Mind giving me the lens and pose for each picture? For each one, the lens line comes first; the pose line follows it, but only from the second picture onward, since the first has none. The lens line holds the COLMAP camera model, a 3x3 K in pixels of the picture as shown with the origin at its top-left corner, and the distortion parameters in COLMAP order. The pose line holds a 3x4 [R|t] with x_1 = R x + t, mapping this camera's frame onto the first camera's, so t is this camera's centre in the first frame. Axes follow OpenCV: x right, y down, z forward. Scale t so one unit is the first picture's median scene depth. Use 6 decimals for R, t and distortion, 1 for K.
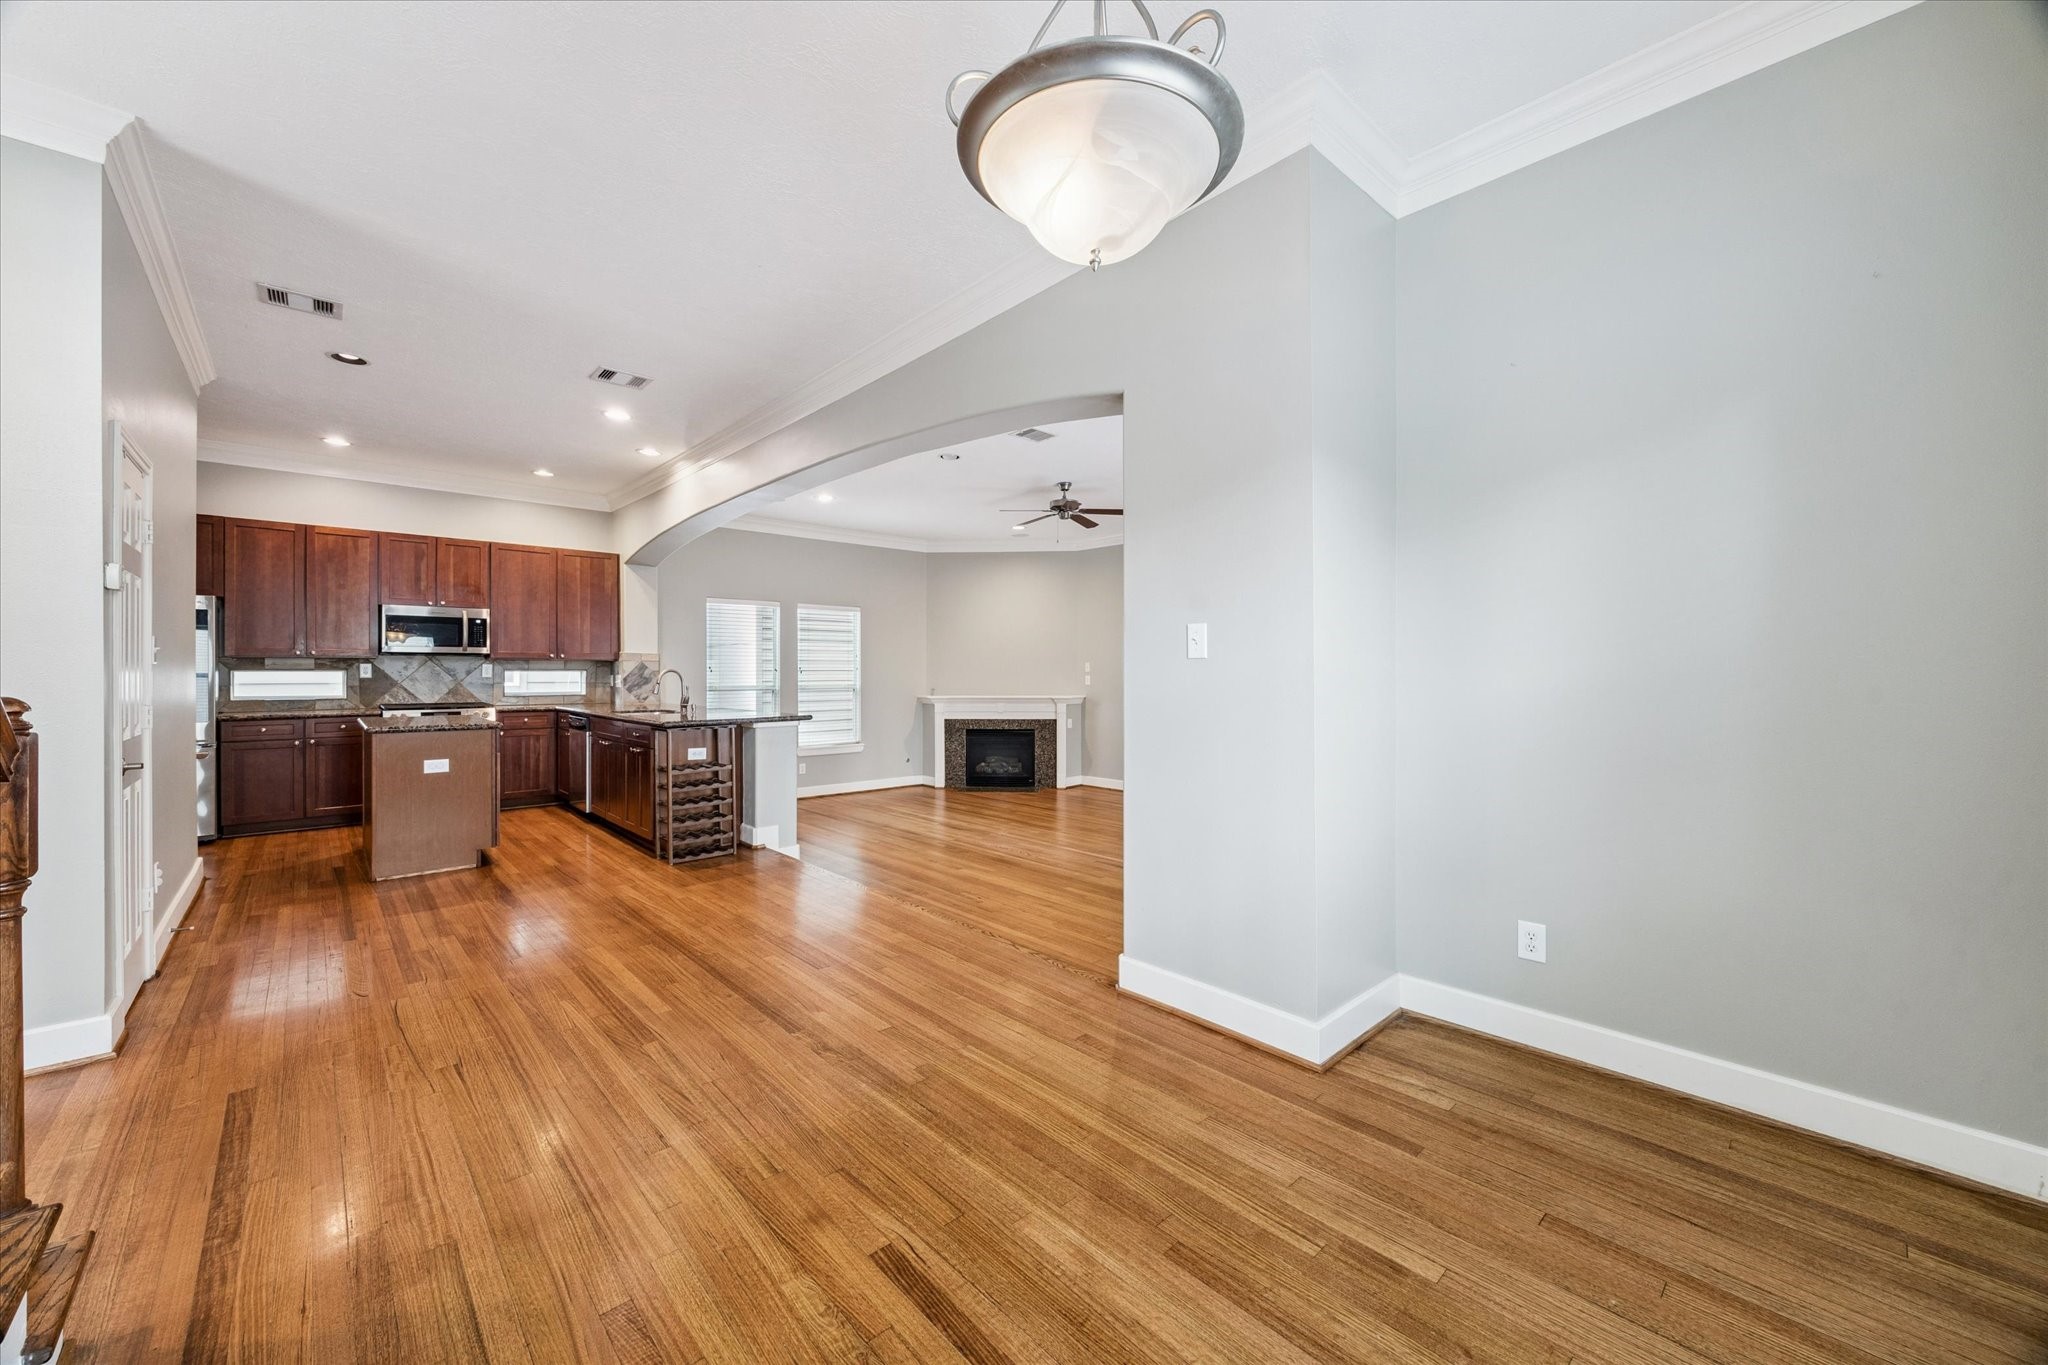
lens RADIAL K [[792.2, 0, 1022.1], [0, 792.2, 675.7], [0, 0, 1]] dist [0.001969, 0.000770]
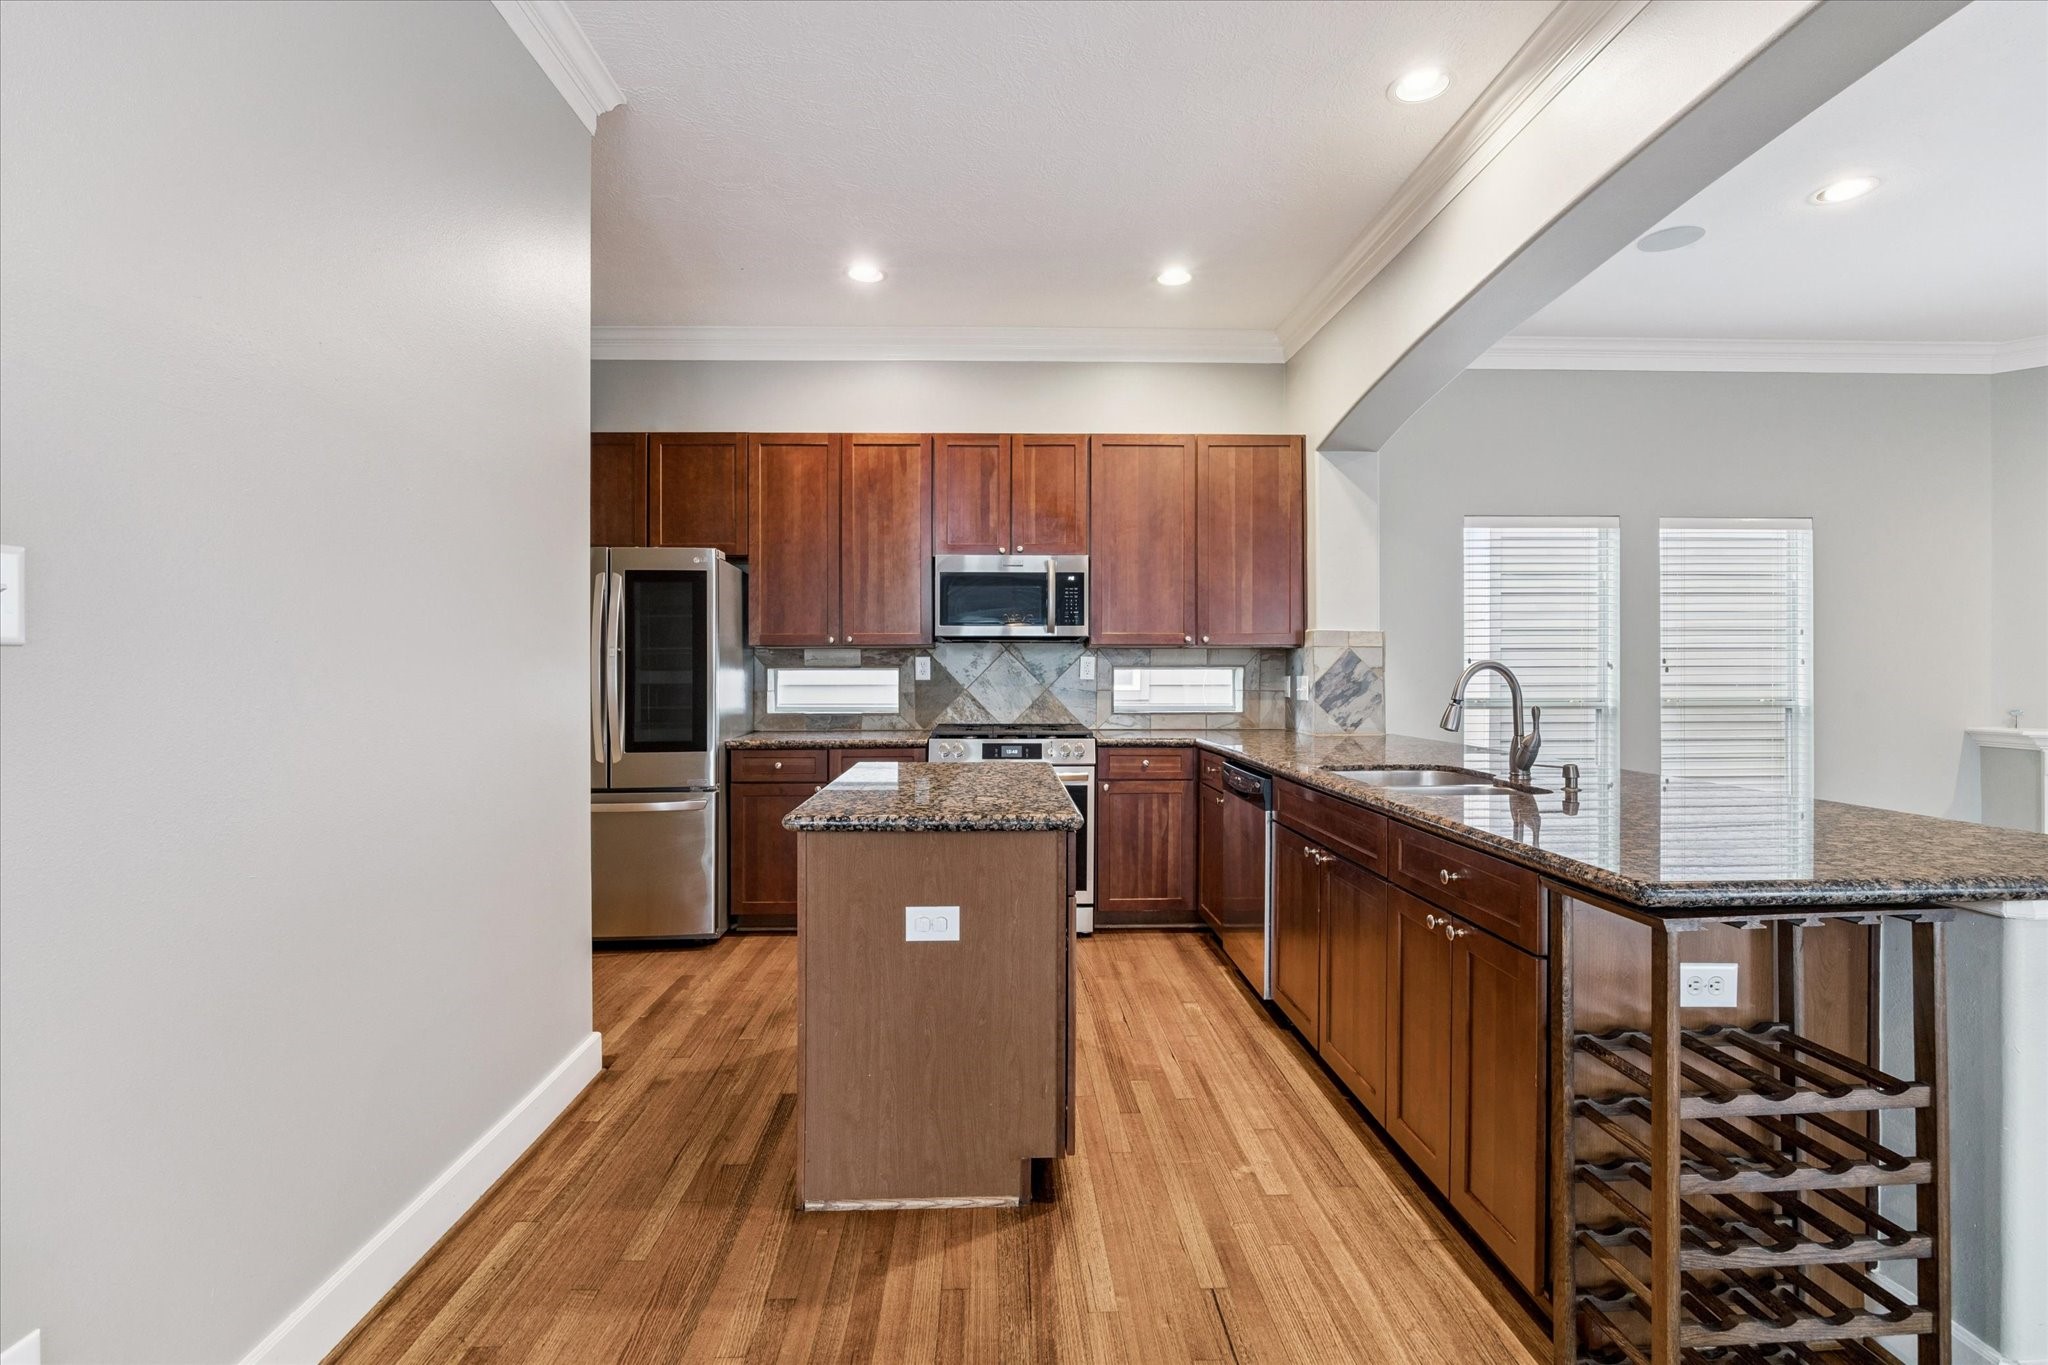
lens RADIAL K [[792.2, 0, 1033.5], [0, 792.2, 672.2], [0, 0, 1]] dist [0.001969, 0.000770]
pose [[0.759545, -0.000890, -0.650454, -0.341588], [-0.000640, 0.999998, -0.002116, -0.002050], [0.650454, 0.002024, 0.759543, 0.554542]]
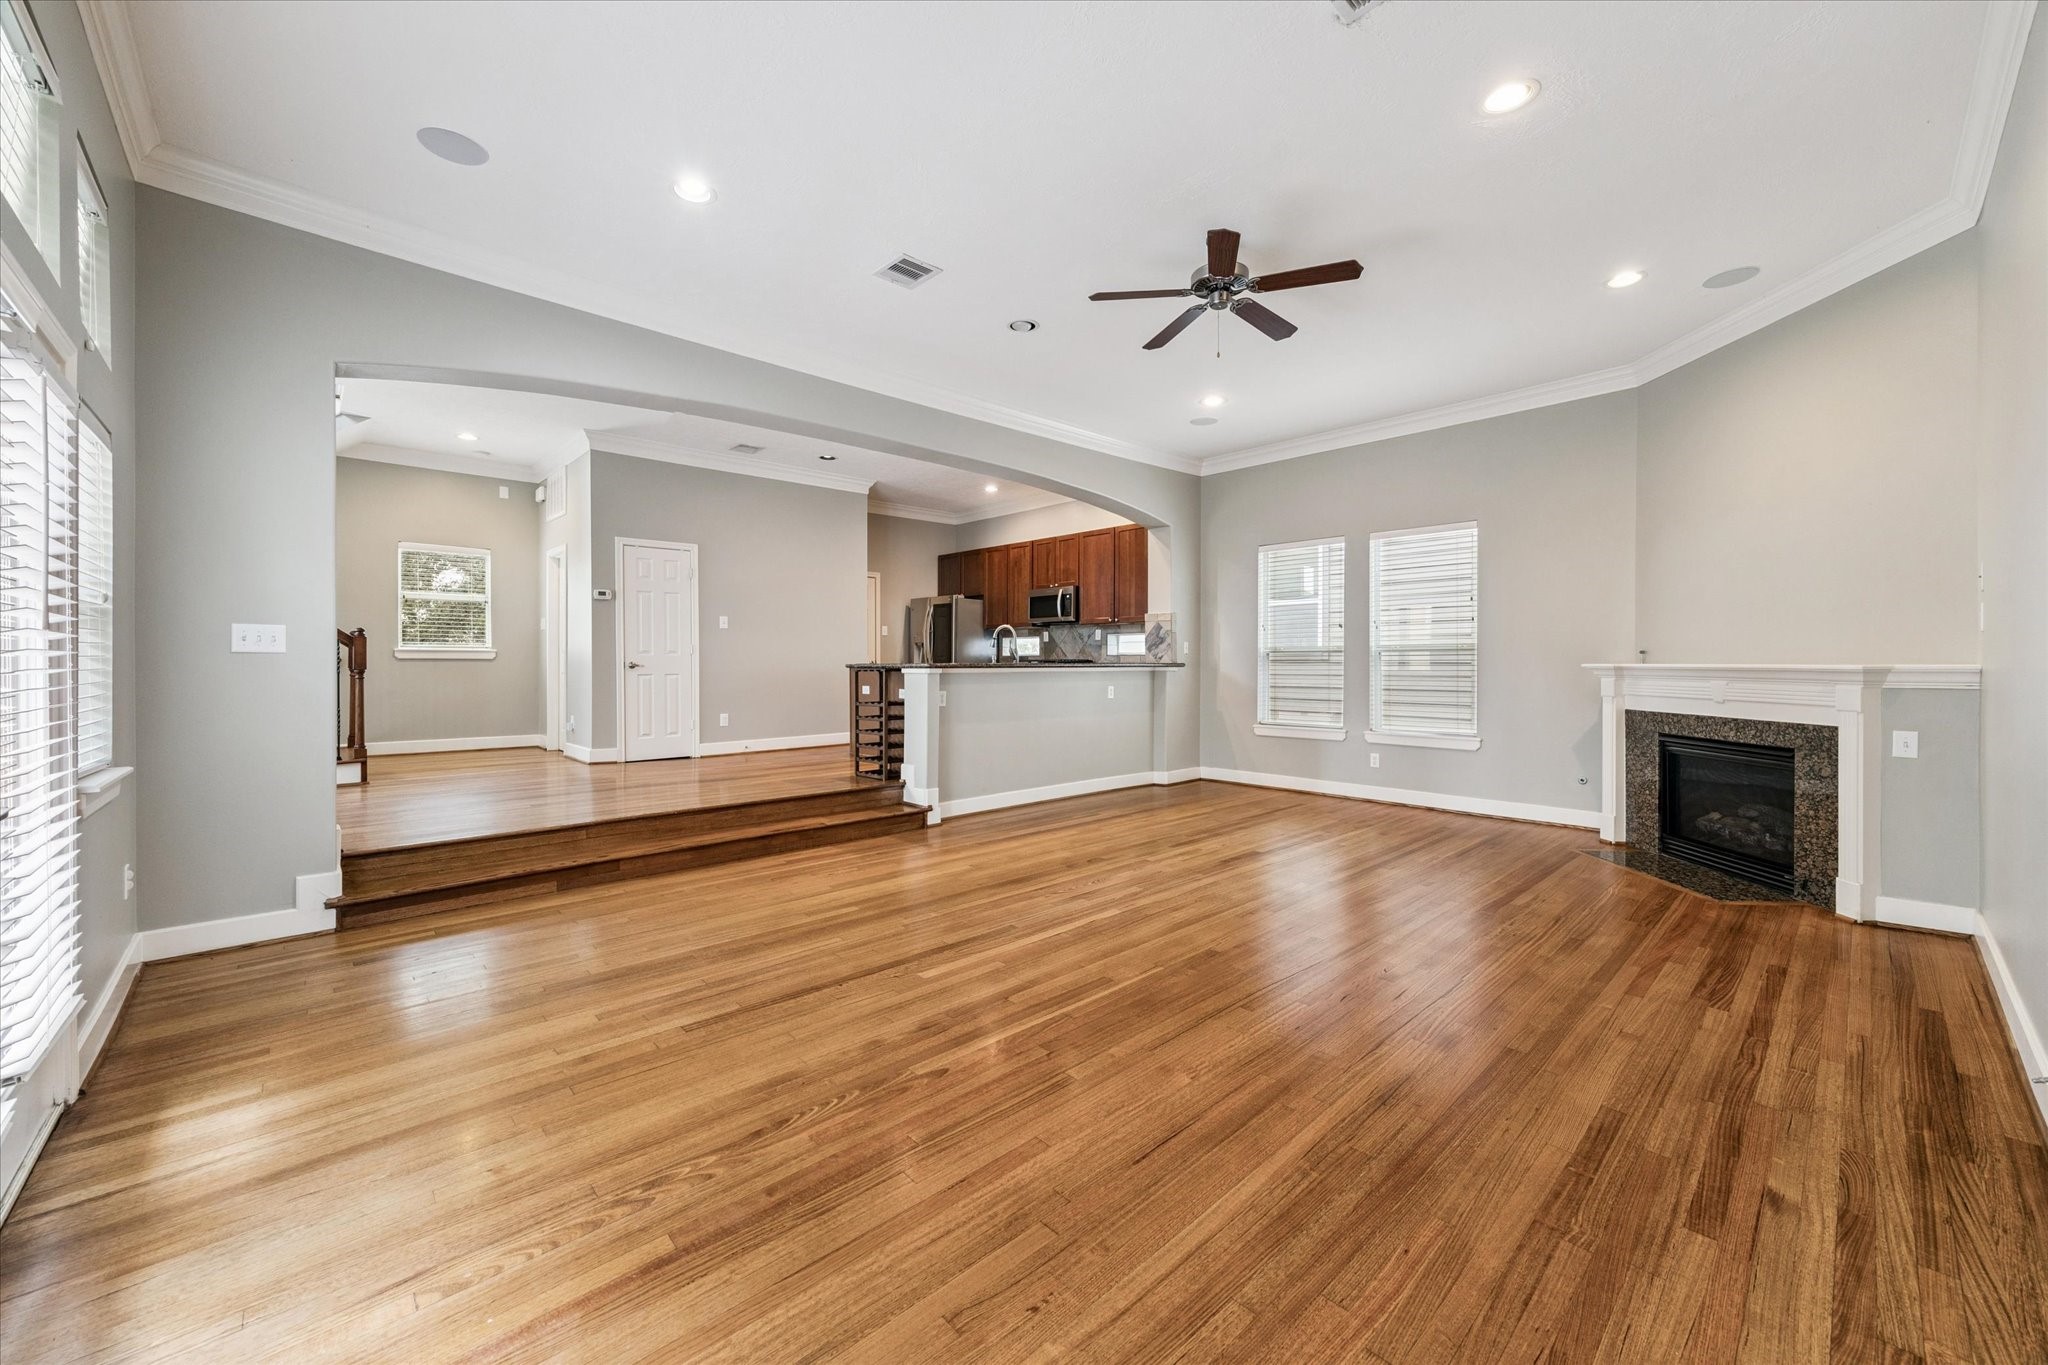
lens RADIAL K [[792.2, 0, 1014.2], [0, 792.2, 669.4], [0, 0, 1]] dist [0.001969, 0.000770]
pose [[0.004212, 0.009167, -0.999949, 0.592000], [-0.004944, 0.999946, 0.009147, 0.038700], [0.999979, 0.004905, 0.004257, 0.888601]]
